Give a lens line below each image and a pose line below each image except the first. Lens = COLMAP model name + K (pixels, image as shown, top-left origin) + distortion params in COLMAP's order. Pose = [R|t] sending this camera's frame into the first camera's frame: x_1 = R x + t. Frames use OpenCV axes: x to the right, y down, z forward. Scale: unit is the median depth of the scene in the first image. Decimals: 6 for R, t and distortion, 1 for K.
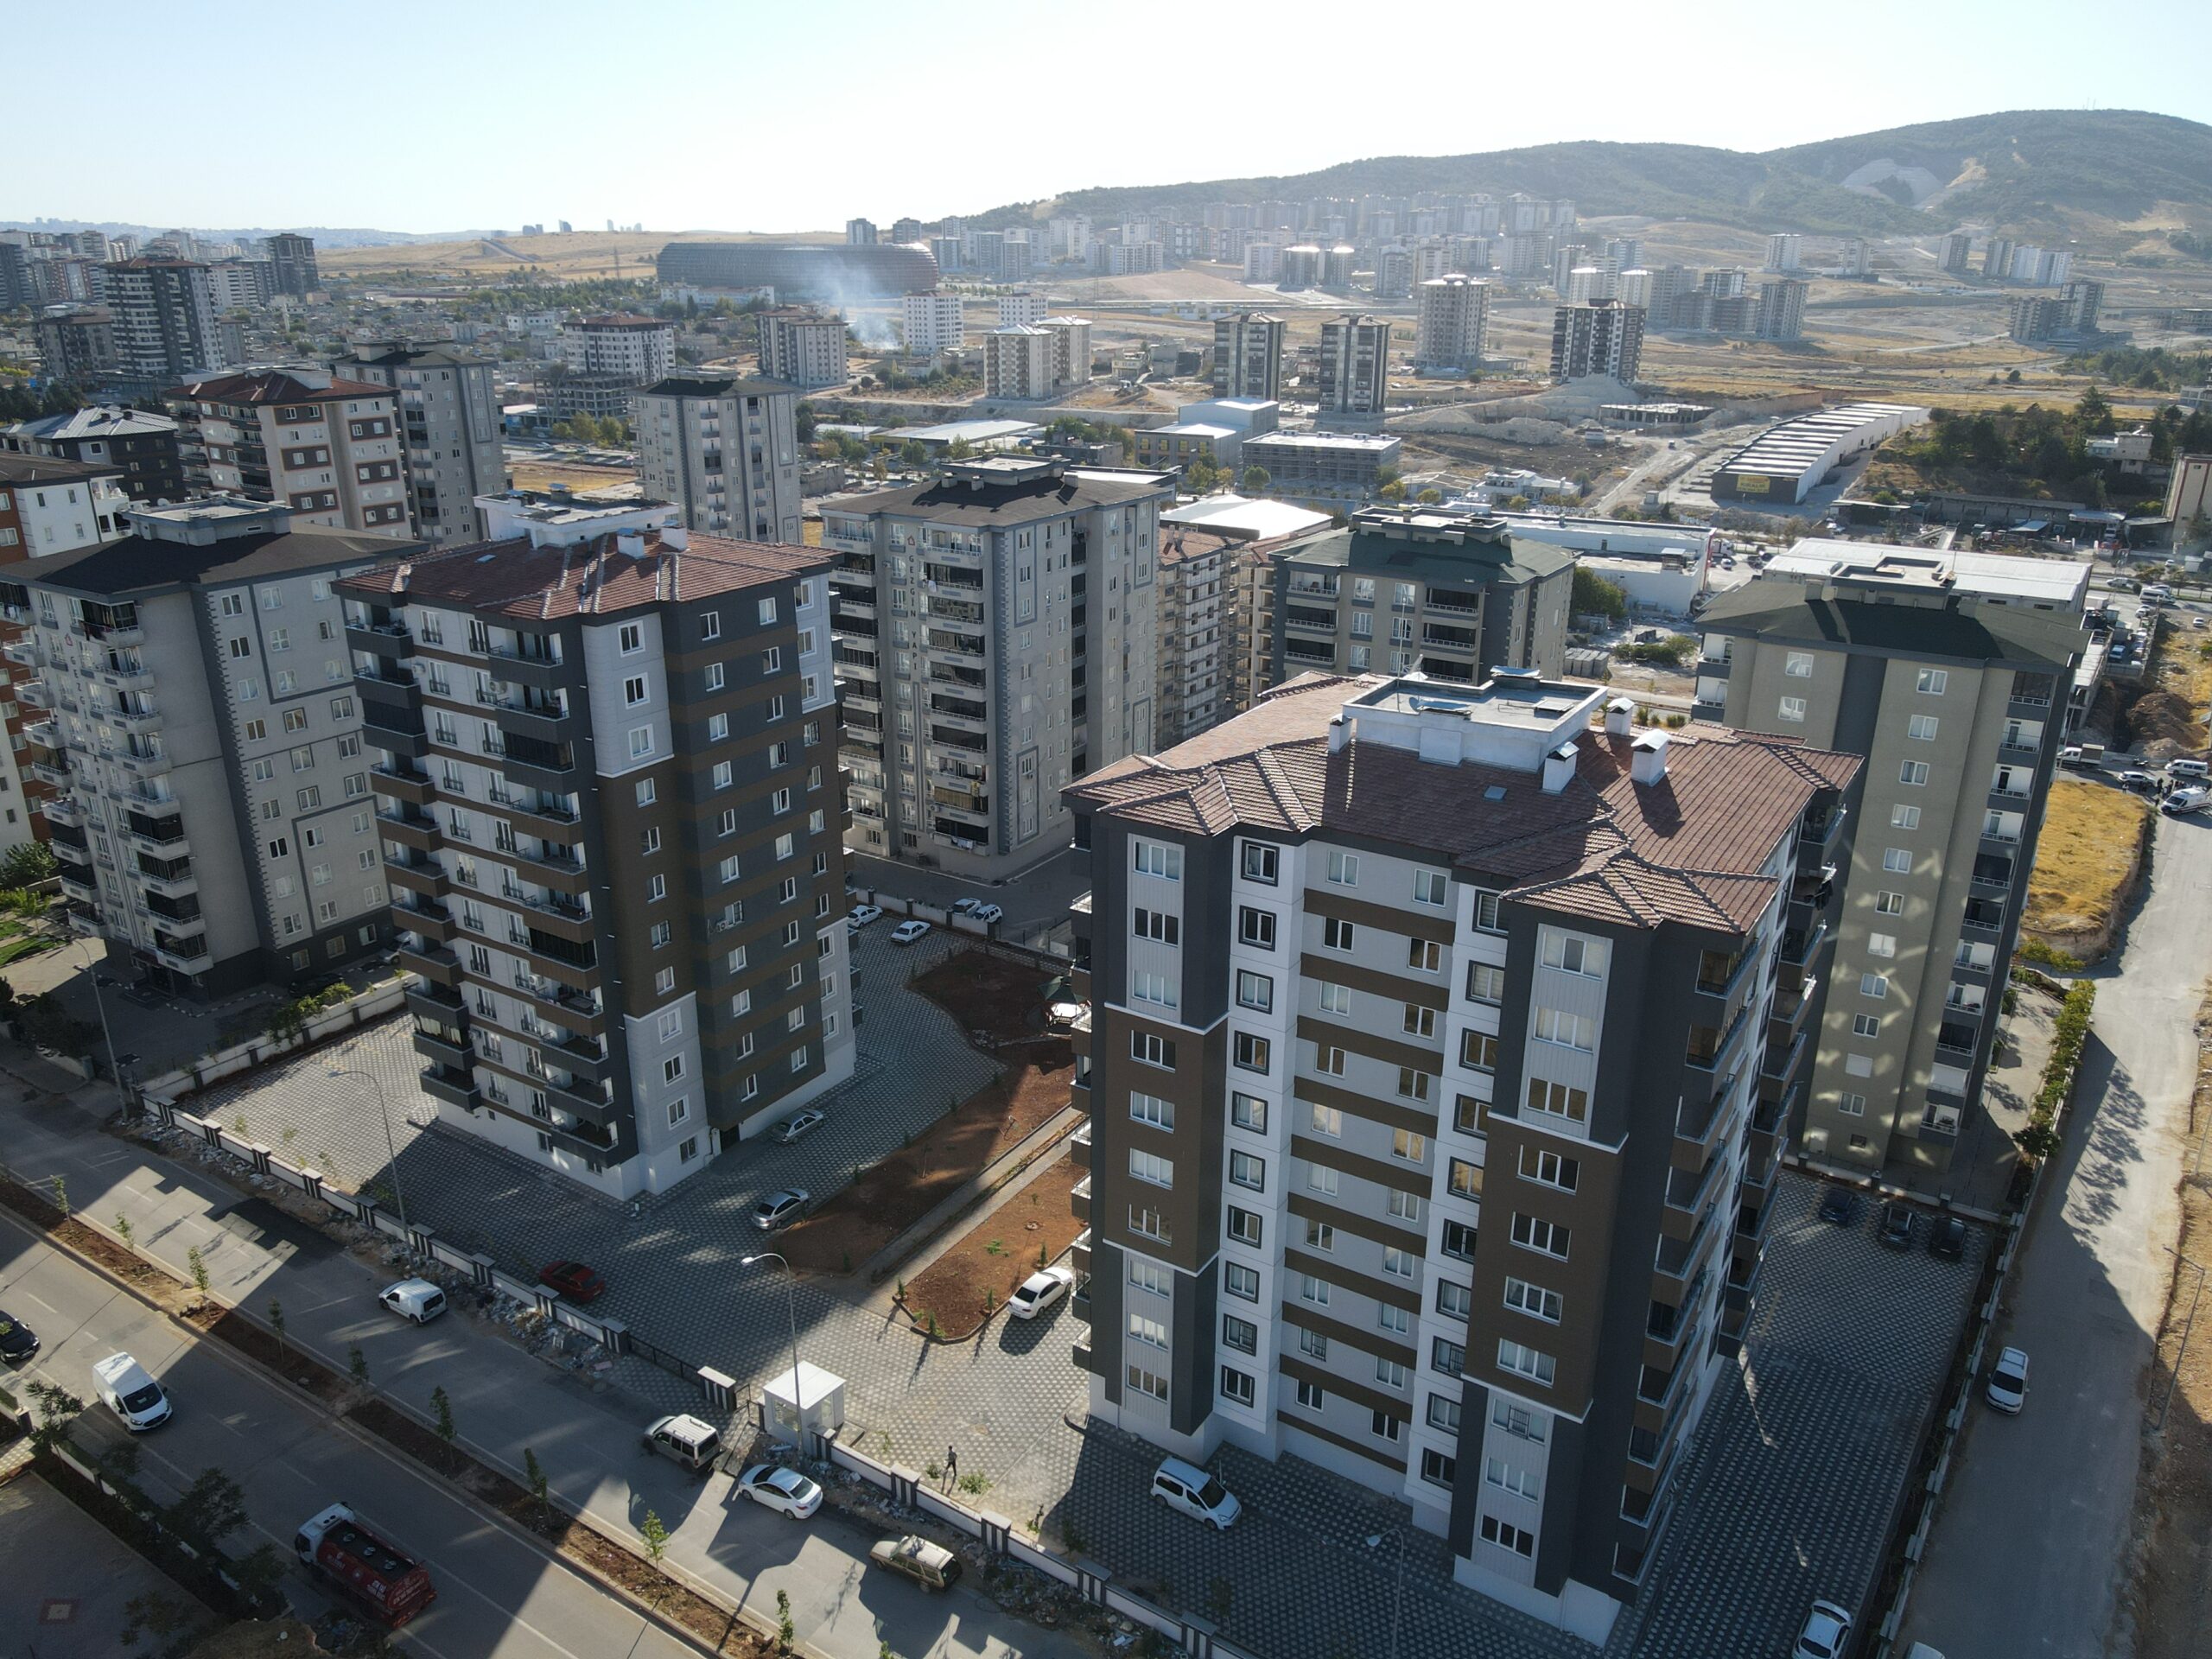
lens RADIAL K [[1610.6, 0, 1110.9], [0, 1610.6, 843.2], [0, 0, 1]] dist [0.014713, 0.012061]
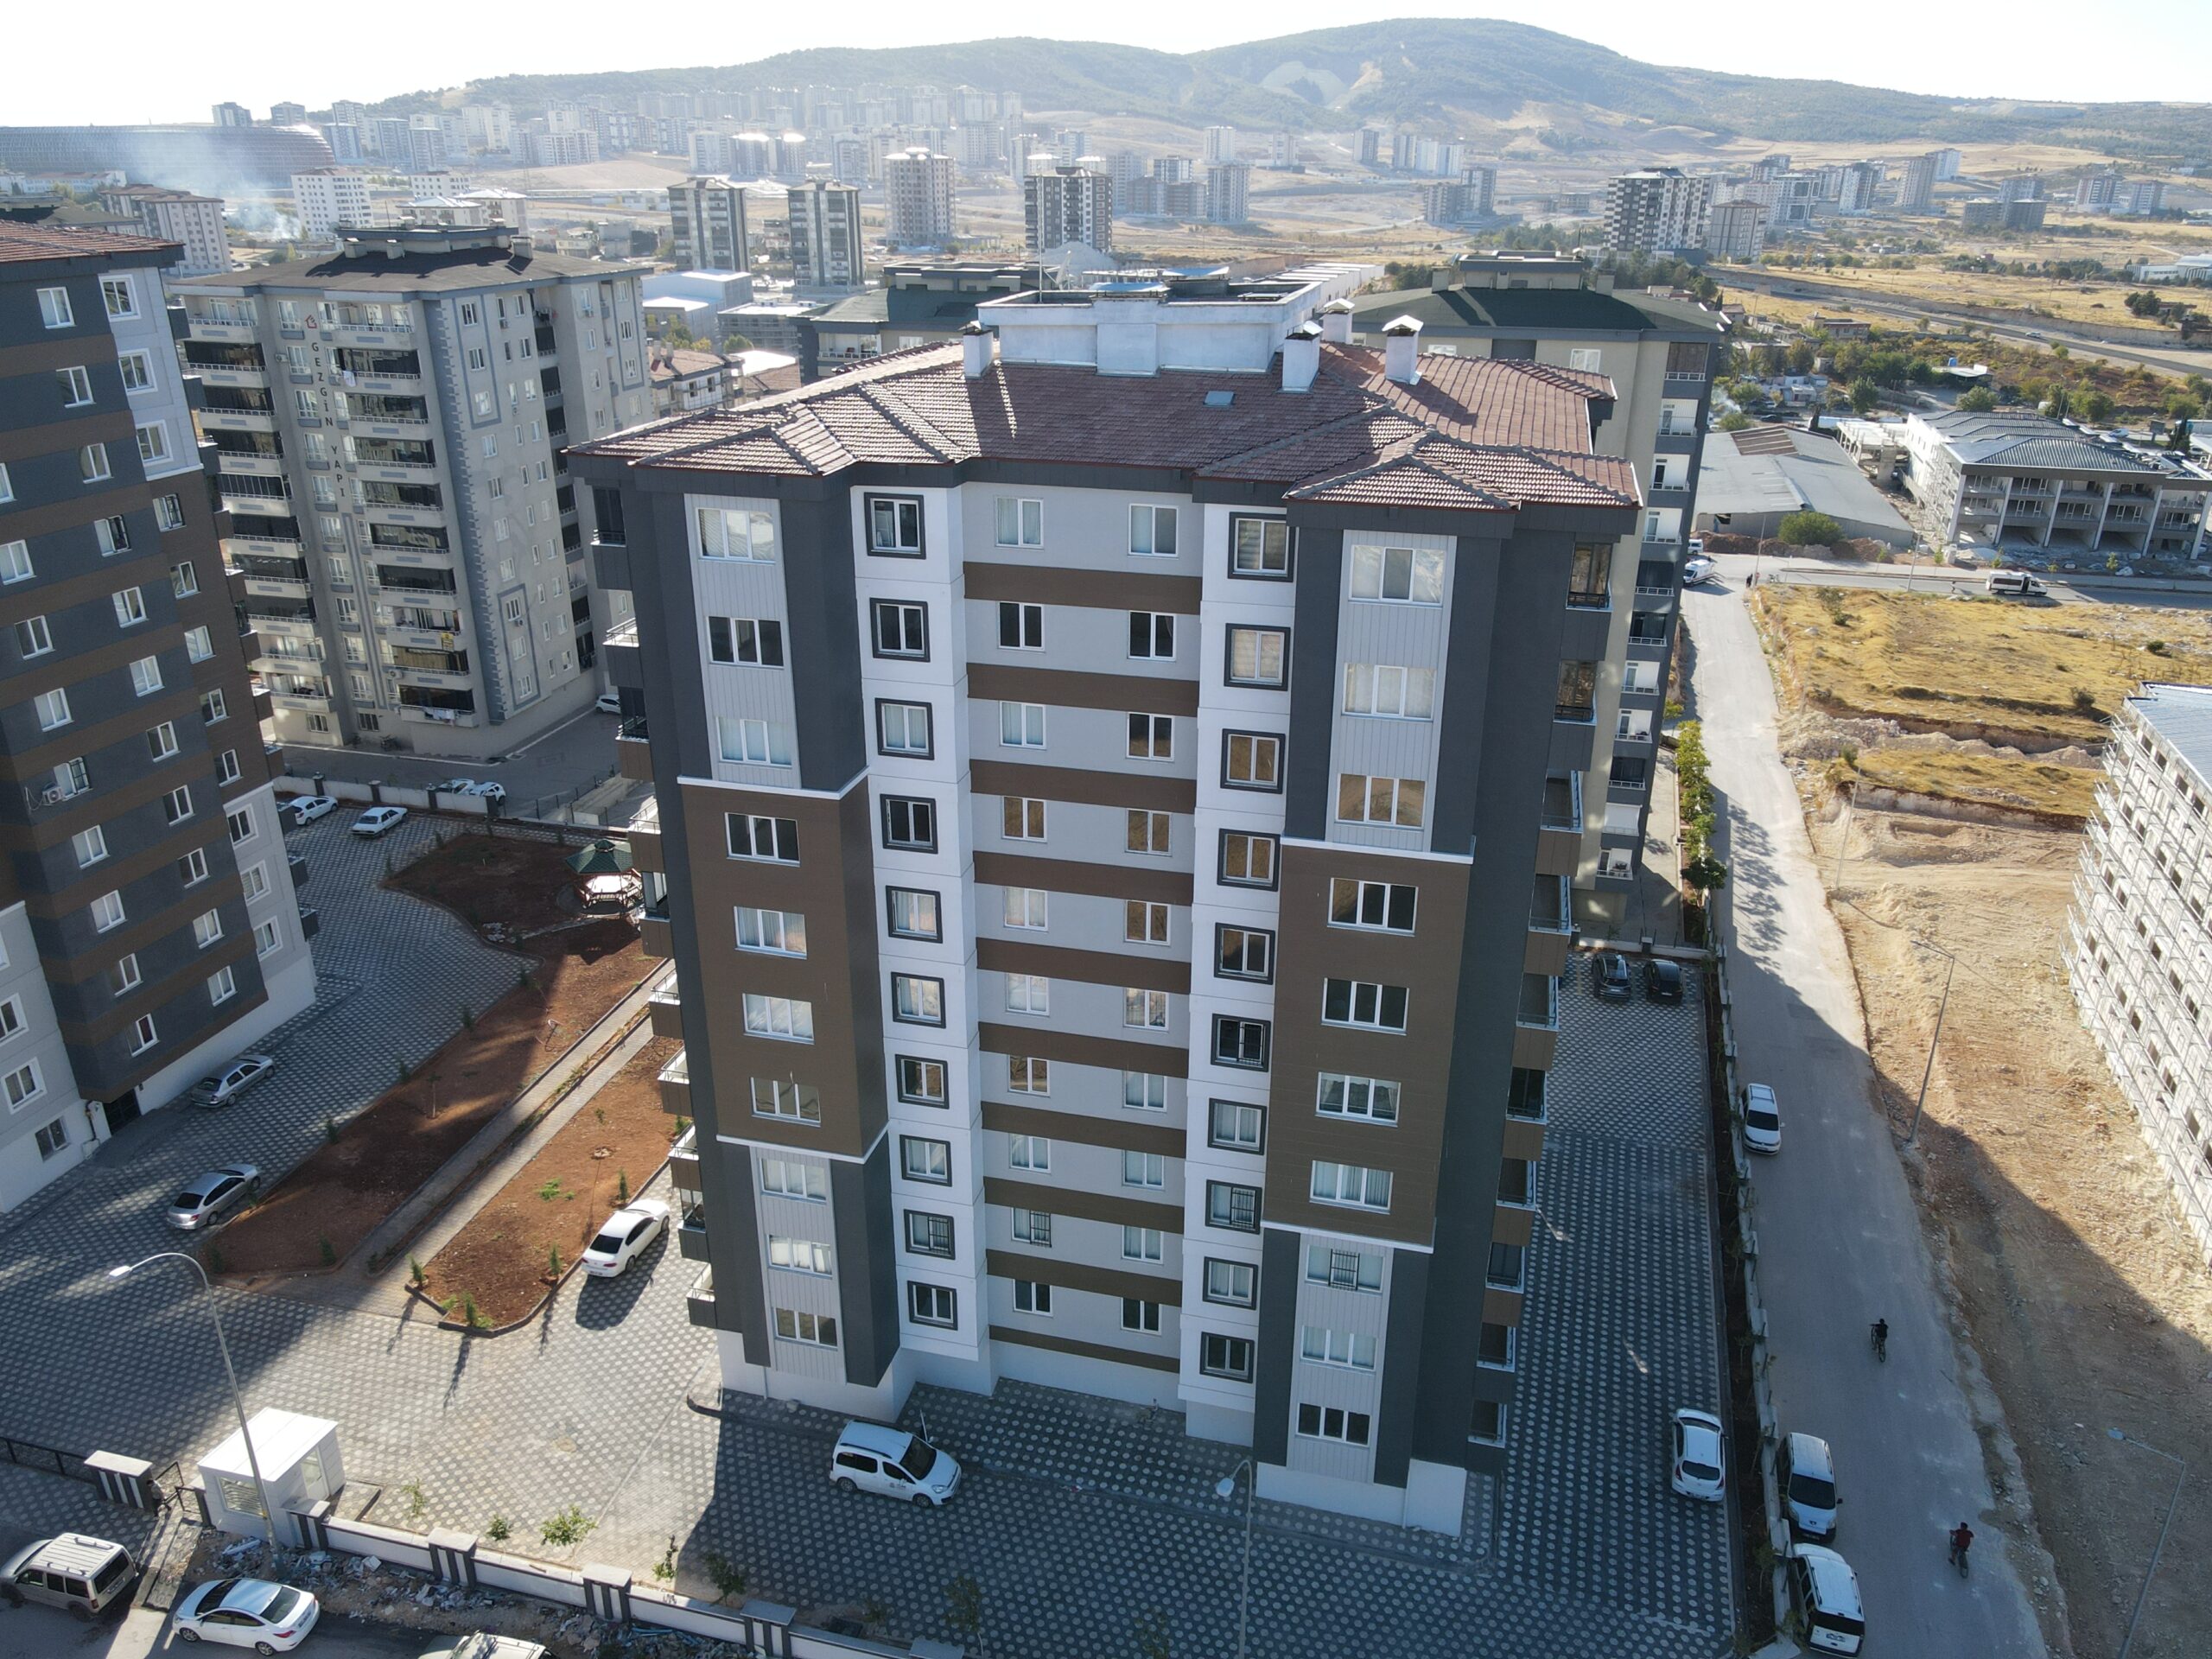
lens RADIAL K [[1610.6, 0, 1111.3], [0, 1610.6, 839.3], [0, 0, 1]] dist [0.014713, 0.012061]
pose [[0.950727, -0.124454, 0.283952, -0.018151], [0.110805, 0.991799, 0.063702, 0.071256], [-0.289551, -0.029100, 0.956720, 0.223975]]
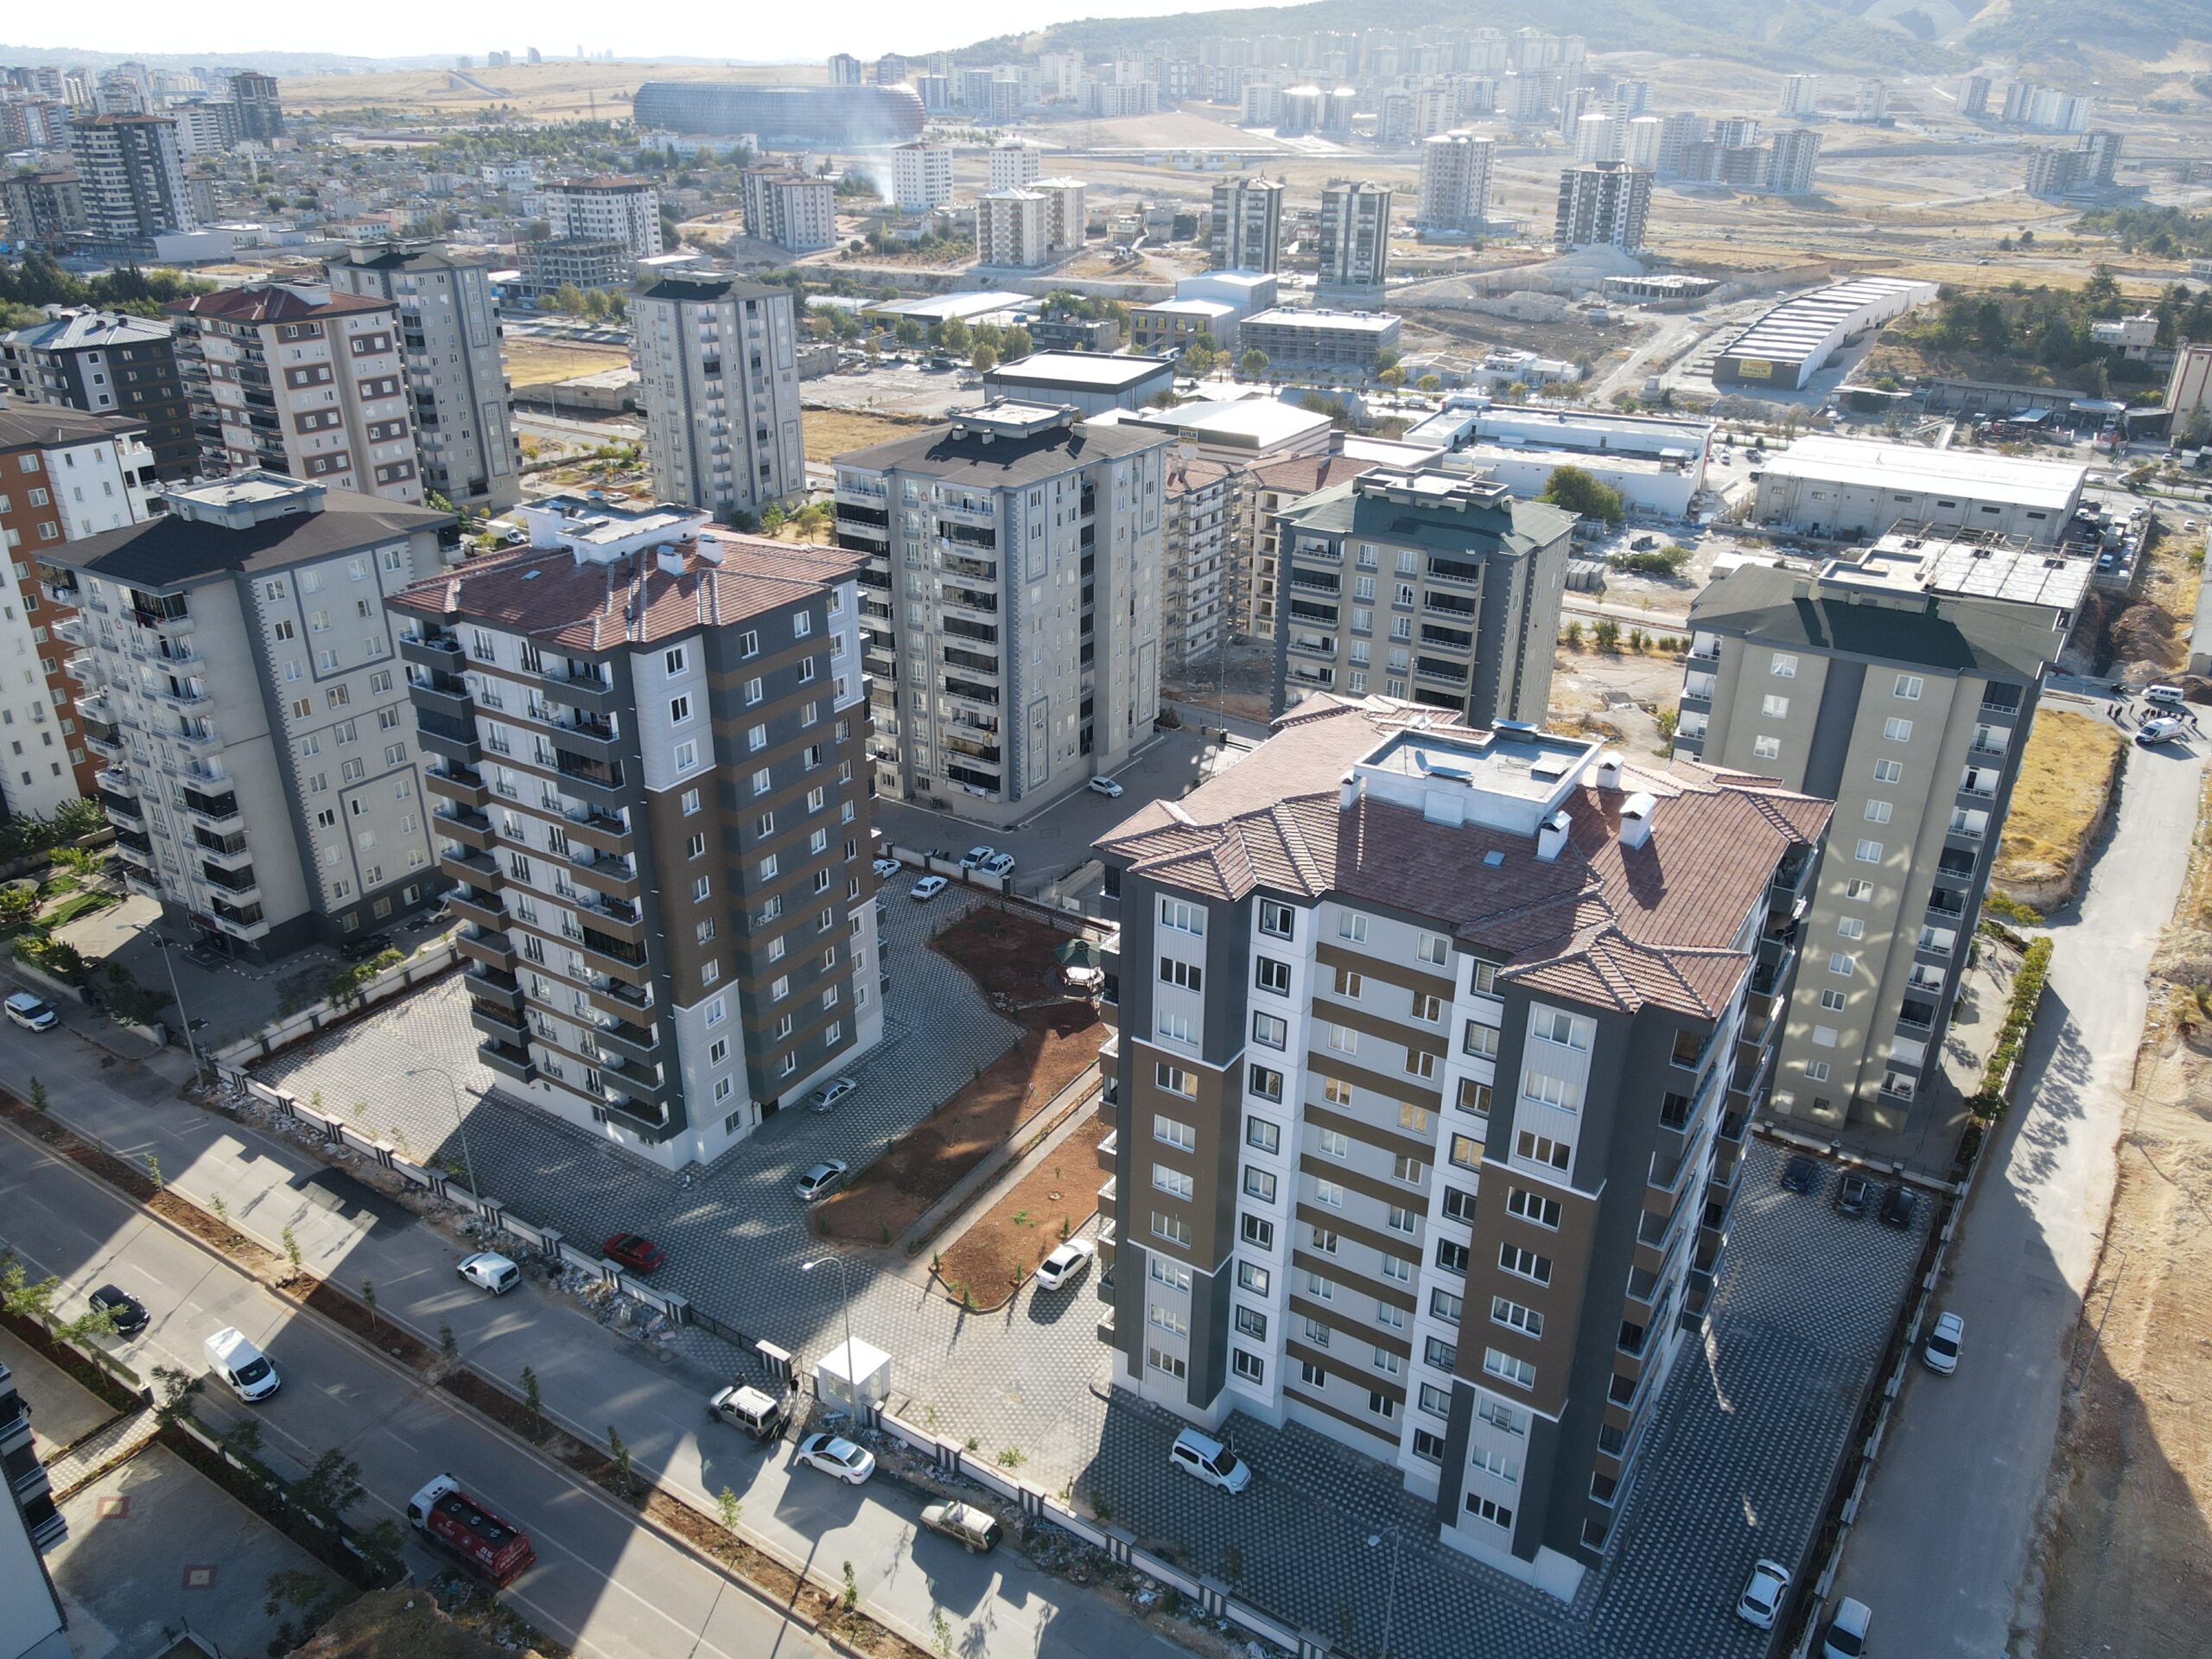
lens RADIAL K [[1610.6, 0, 1111.5], [0, 1610.6, 842.7], [0, 0, 1]] dist [0.014713, 0.012061]
pose [[0.999976, 0.001545, 0.006736, -0.017646], [-0.002142, 0.995981, 0.089545, -0.091061], [-0.006571, -0.089557, 0.995960, -0.053051]]
